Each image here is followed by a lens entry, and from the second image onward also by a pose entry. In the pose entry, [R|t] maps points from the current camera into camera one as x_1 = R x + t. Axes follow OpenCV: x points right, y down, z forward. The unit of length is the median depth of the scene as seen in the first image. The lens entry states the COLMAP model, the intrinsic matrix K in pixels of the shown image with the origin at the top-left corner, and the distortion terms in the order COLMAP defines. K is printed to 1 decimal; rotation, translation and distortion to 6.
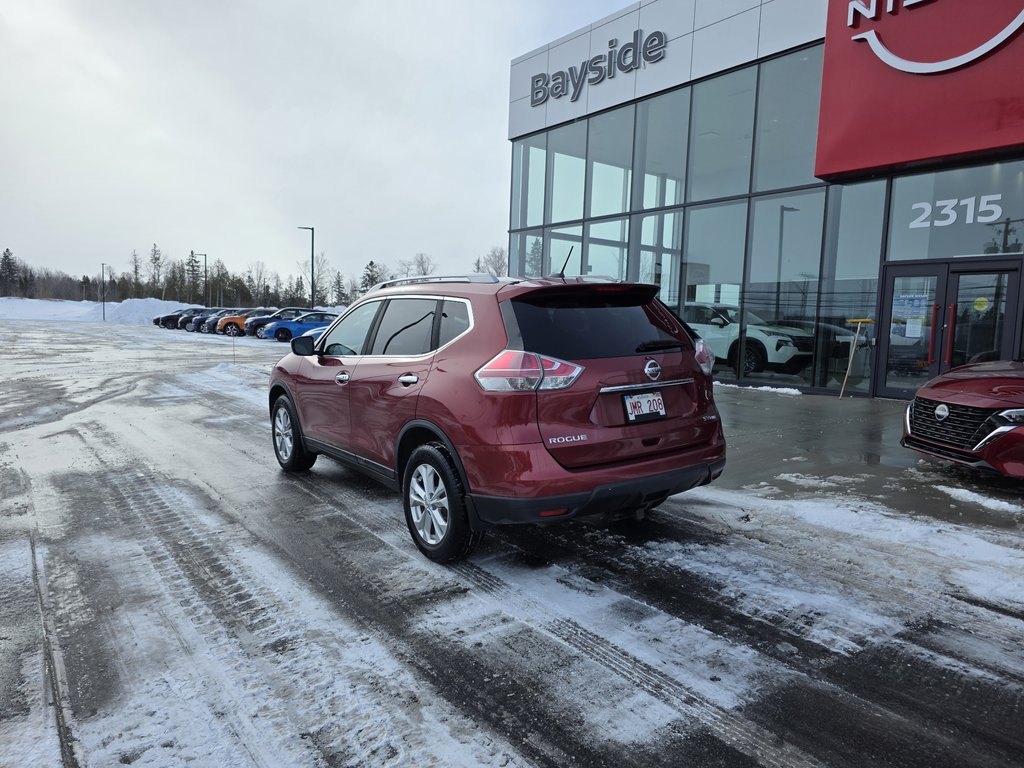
lens RADIAL K [[684.6, 0, 511.0], [0, 684.6, 388.1], [0, 0, 1]] dist [0.046700, -0.036165]
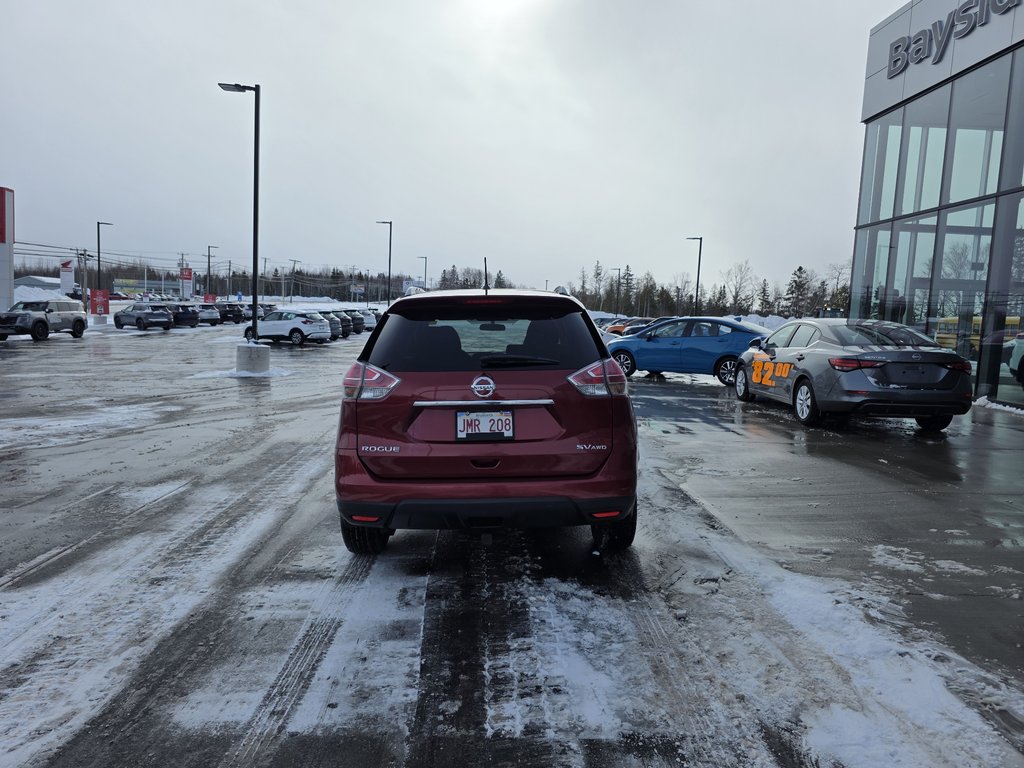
lens RADIAL K [[684.6, 0, 509.7], [0, 684.6, 390.3], [0, 0, 1]] dist [0.046700, -0.036165]
pose [[0.819436, 0.064128, -0.569573, 0.745594], [-0.069556, 0.997503, 0.012239, -0.034837], [0.568935, 0.029588, 0.821850, 0.243850]]
